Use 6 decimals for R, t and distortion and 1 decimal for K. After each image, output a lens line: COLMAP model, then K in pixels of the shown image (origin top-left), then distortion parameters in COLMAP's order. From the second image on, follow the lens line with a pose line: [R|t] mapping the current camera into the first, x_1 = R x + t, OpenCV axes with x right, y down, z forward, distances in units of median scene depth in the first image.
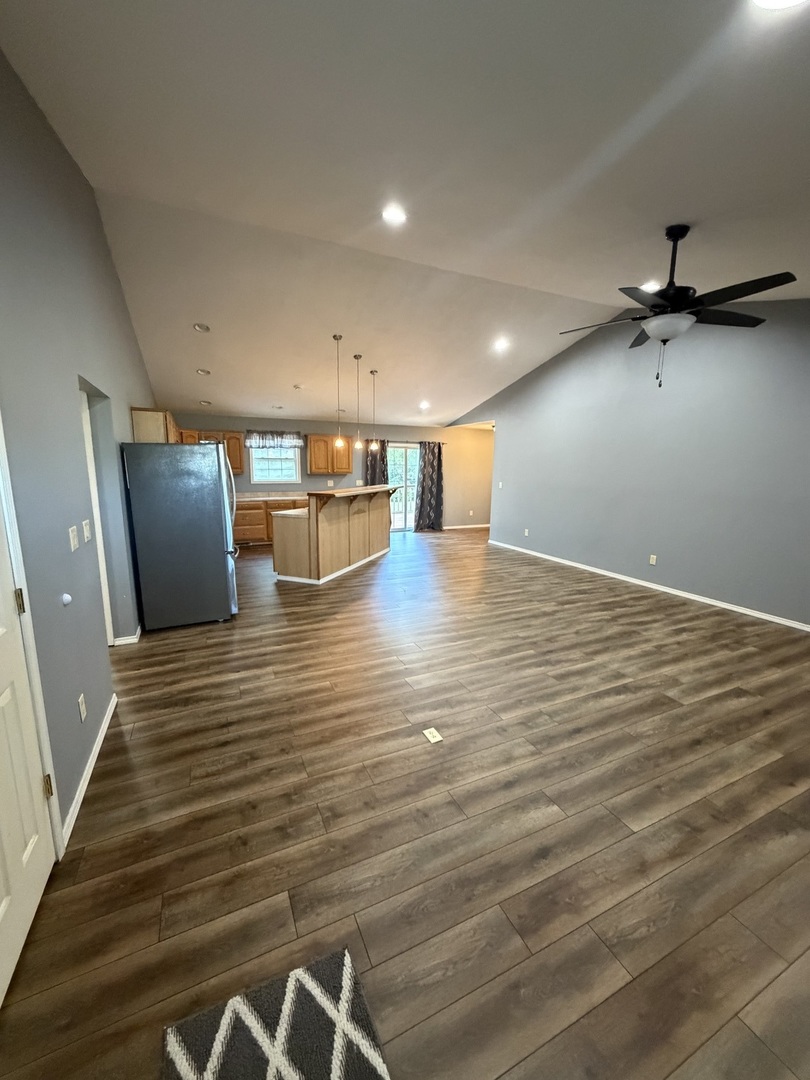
lens RADIAL K [[429.1, 0, 403.1], [0, 429.1, 537.6], [0, 0, 1]] dist [-0.008886, -0.000203]
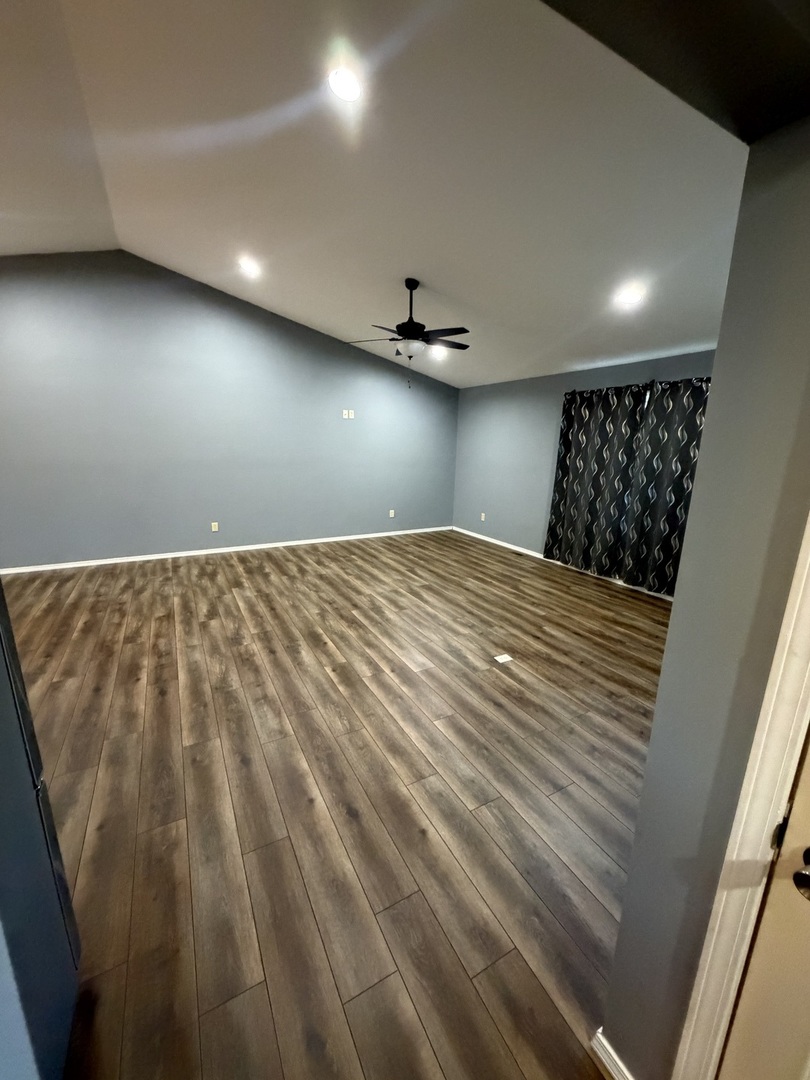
lens RADIAL K [[429.1, 0, 403.1], [0, 429.1, 537.6], [0, 0, 1]] dist [-0.008886, -0.000203]
pose [[-0.060003, -0.234120, 0.970354, -0.777585], [0.151479, 0.958712, 0.240678, -0.173518], [-0.986637, 0.161430, -0.022062, 0.916971]]
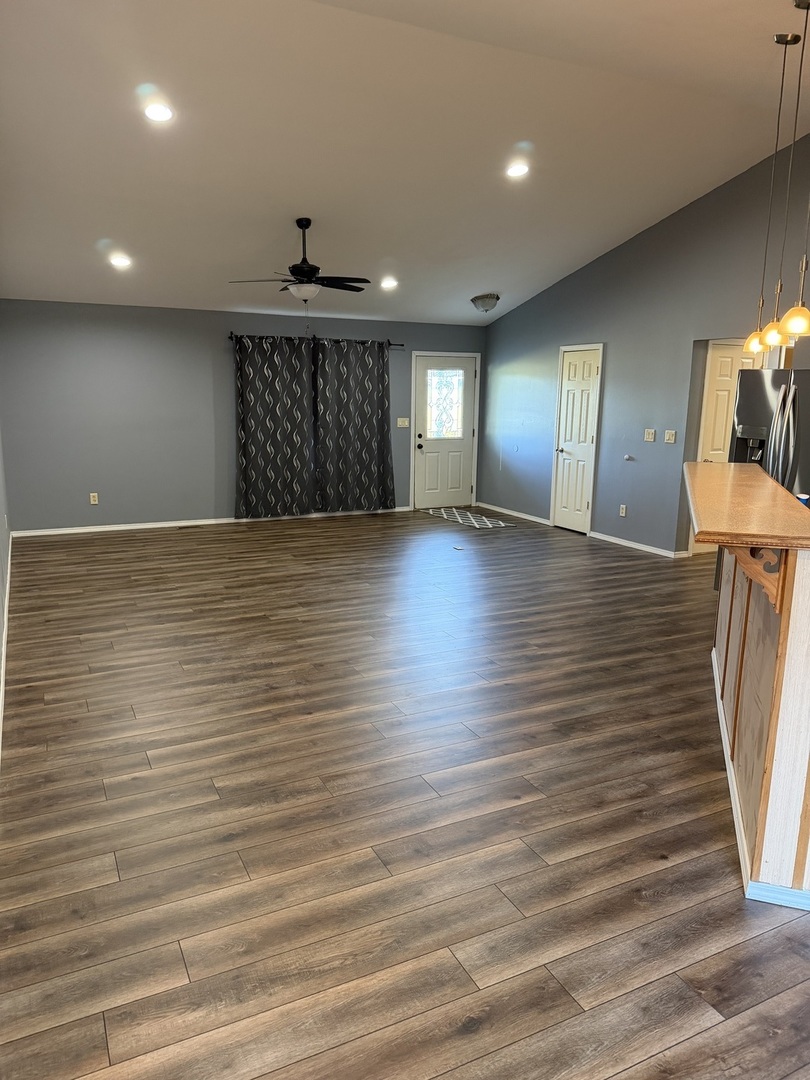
lens RADIAL K [[761.6, 0, 405.0], [0, 761.6, 540.0], [0, 0, 1]] dist [0.105424, -0.140747]
pose [[-0.999388, -0.016239, -0.030978, 0.282878], [-0.026248, 0.933589, 0.357382, -0.501425], [0.023117, 0.357977, -0.933444, 2.847308]]
